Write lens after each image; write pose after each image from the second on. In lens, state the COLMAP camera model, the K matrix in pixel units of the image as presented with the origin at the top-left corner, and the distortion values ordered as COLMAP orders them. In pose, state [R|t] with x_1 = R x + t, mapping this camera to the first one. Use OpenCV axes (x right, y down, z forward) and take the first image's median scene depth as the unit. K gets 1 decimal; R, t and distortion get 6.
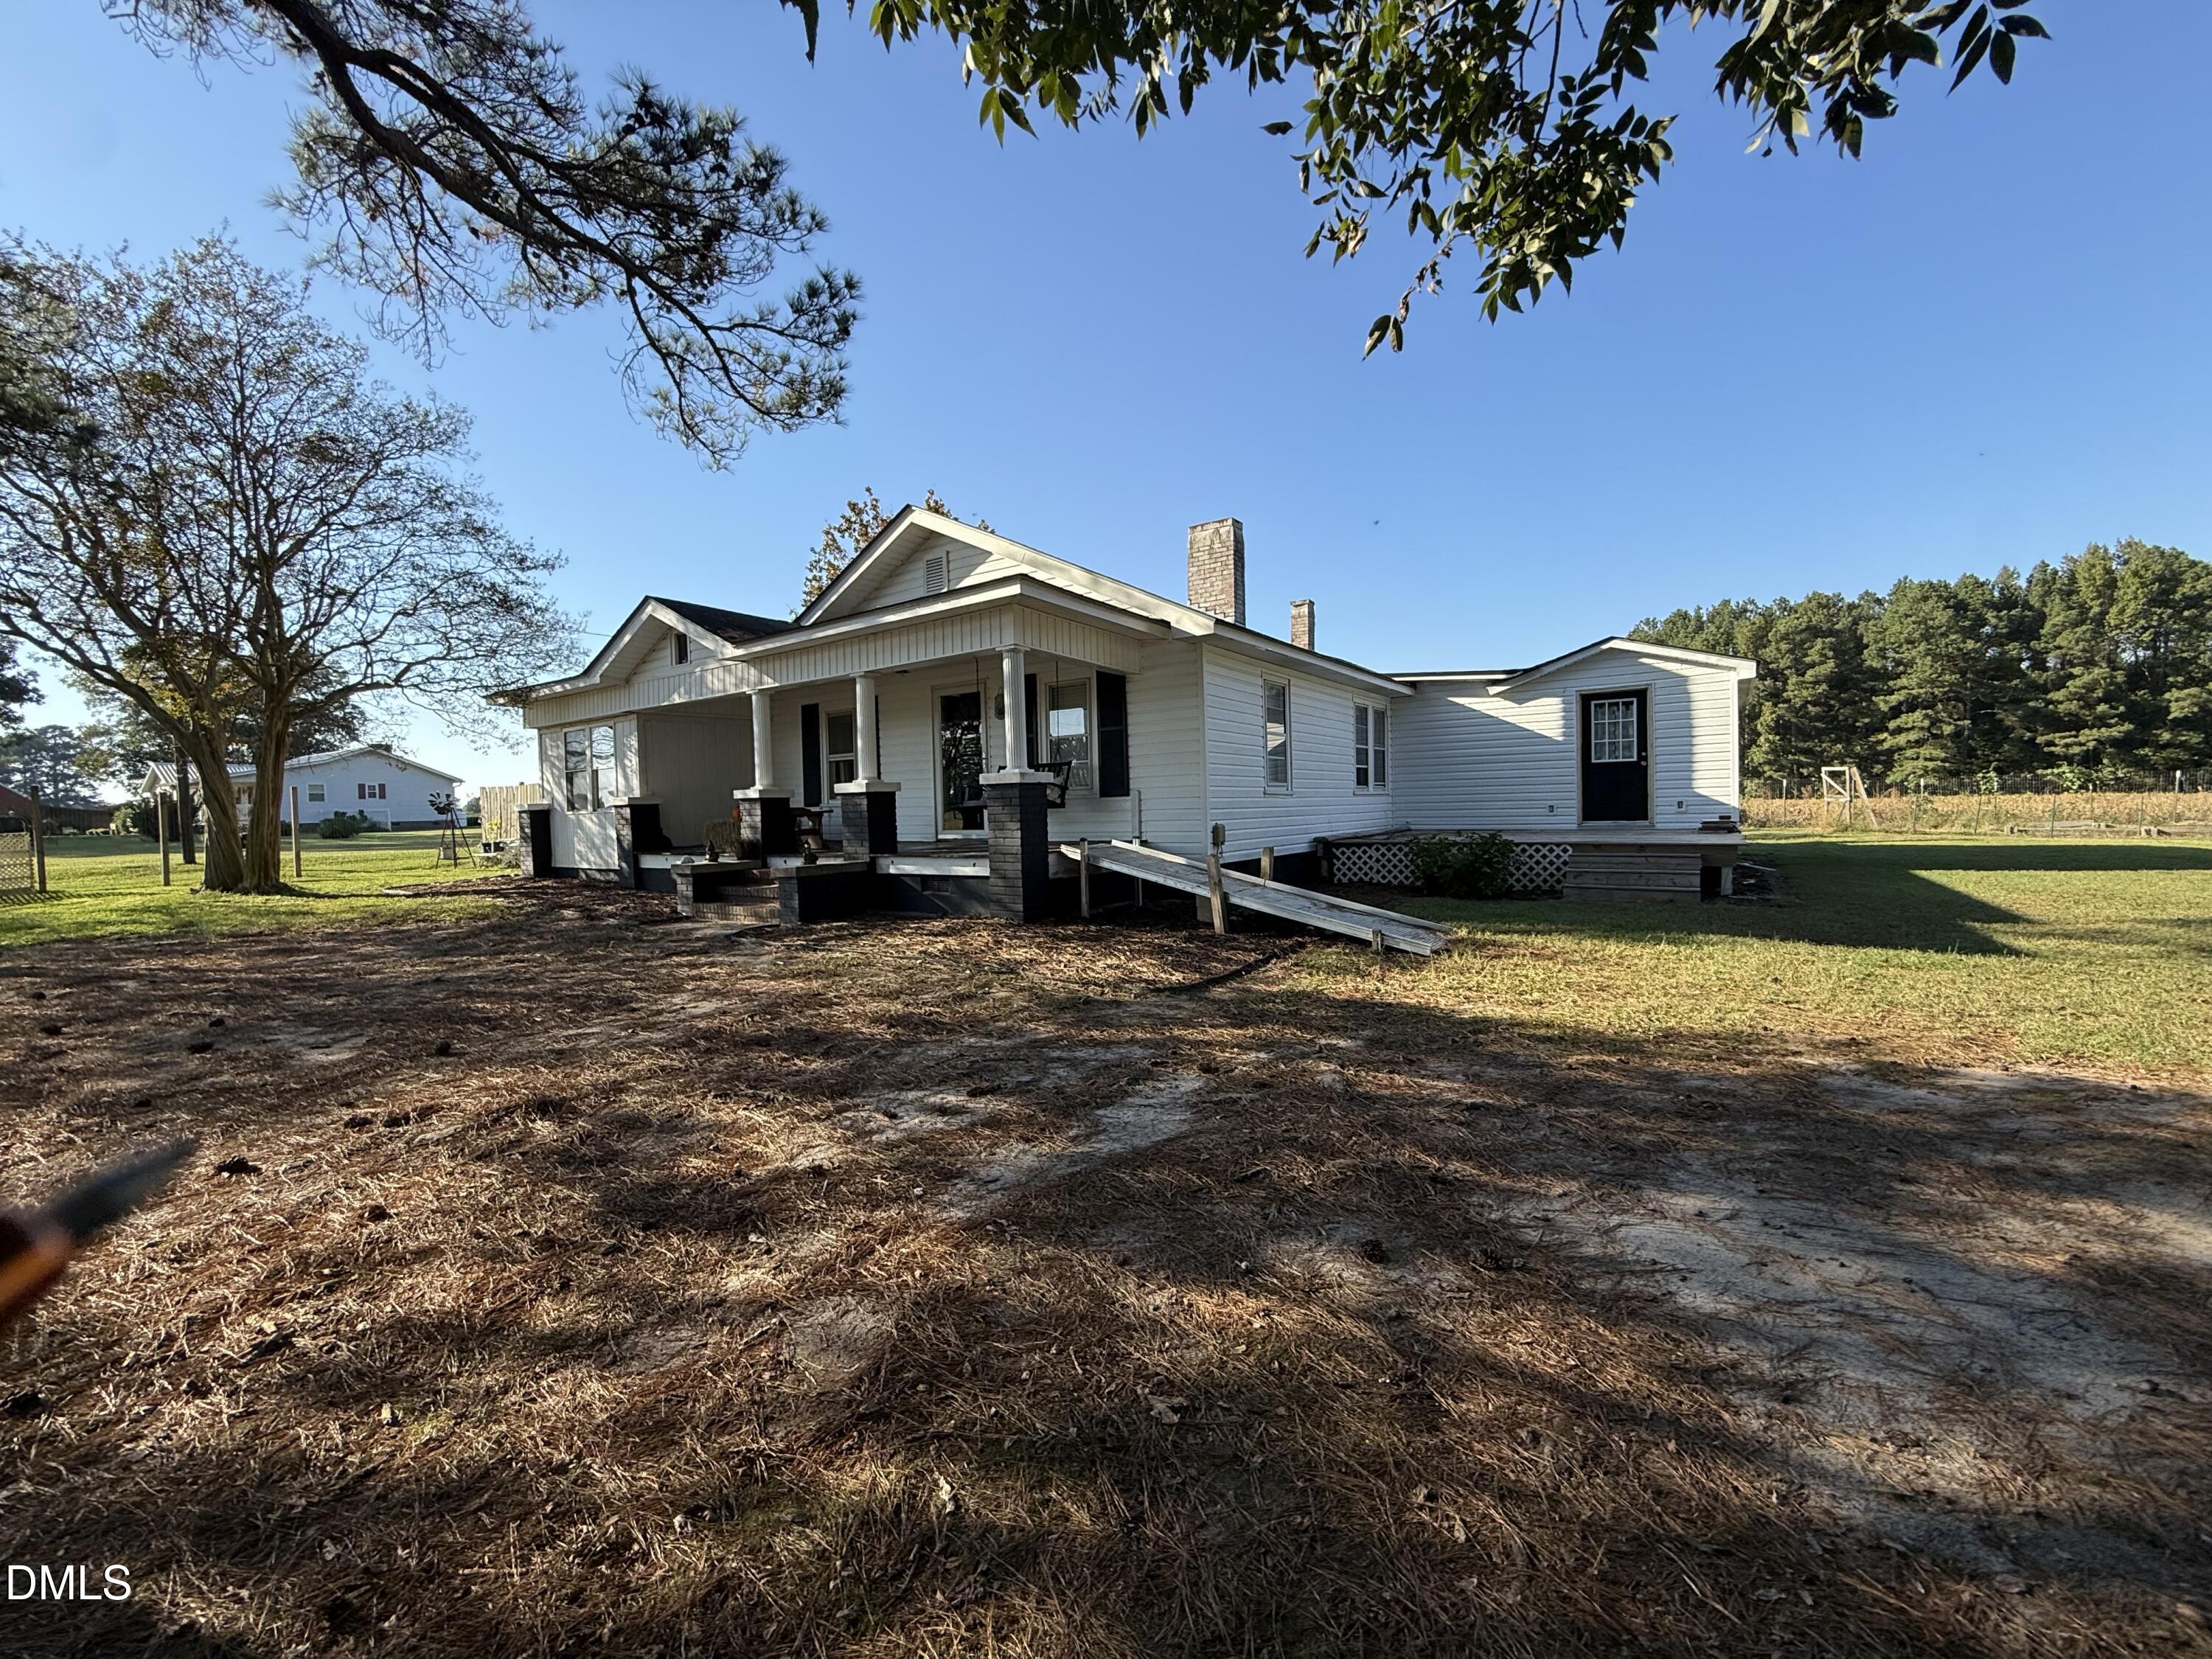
lens RADIAL K [[881.2, 0, 1102.6], [0, 881.2, 837.1], [0, 0, 1]] dist [-0.004039, 0.000672]
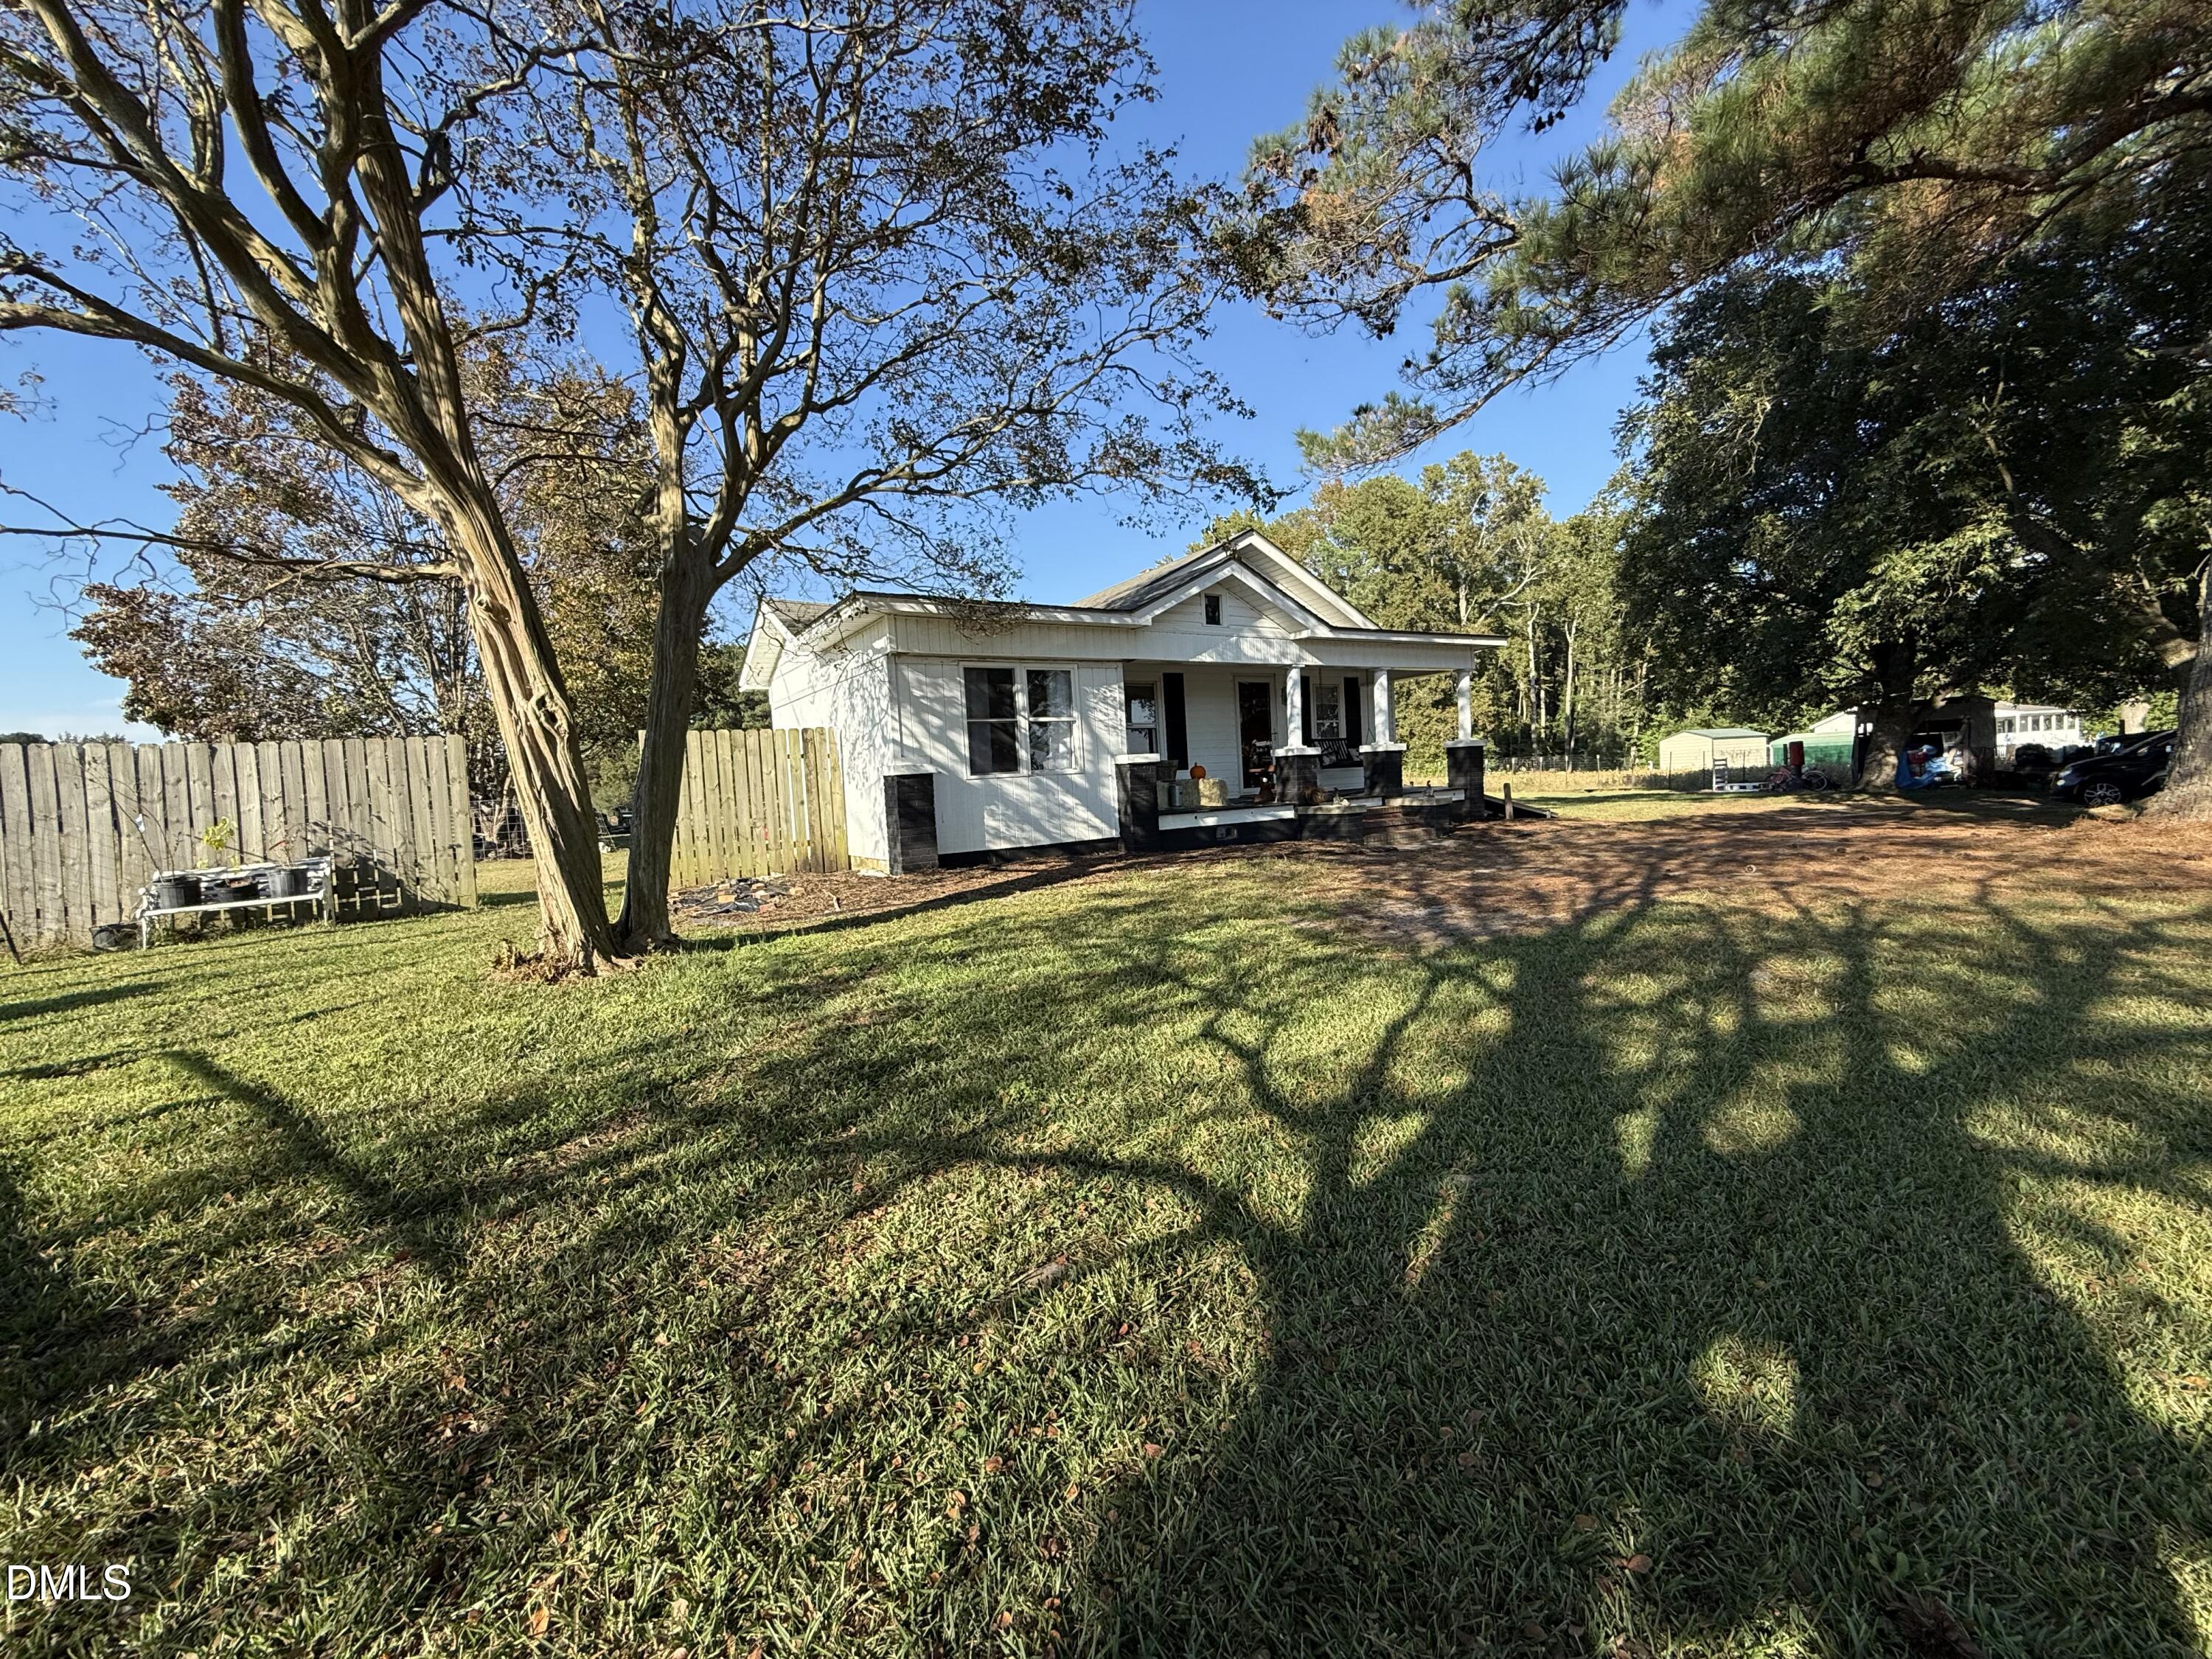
lens RADIAL K [[881.2, 0, 1105.9], [0, 881.2, 824.9], [0, 0, 1]] dist [-0.004039, 0.000672]
pose [[0.425532, -0.026224, 0.904564, -2.189478], [0.077965, 0.996926, -0.007776, 0.048368], [-0.901579, 0.073833, 0.426268, 1.042888]]
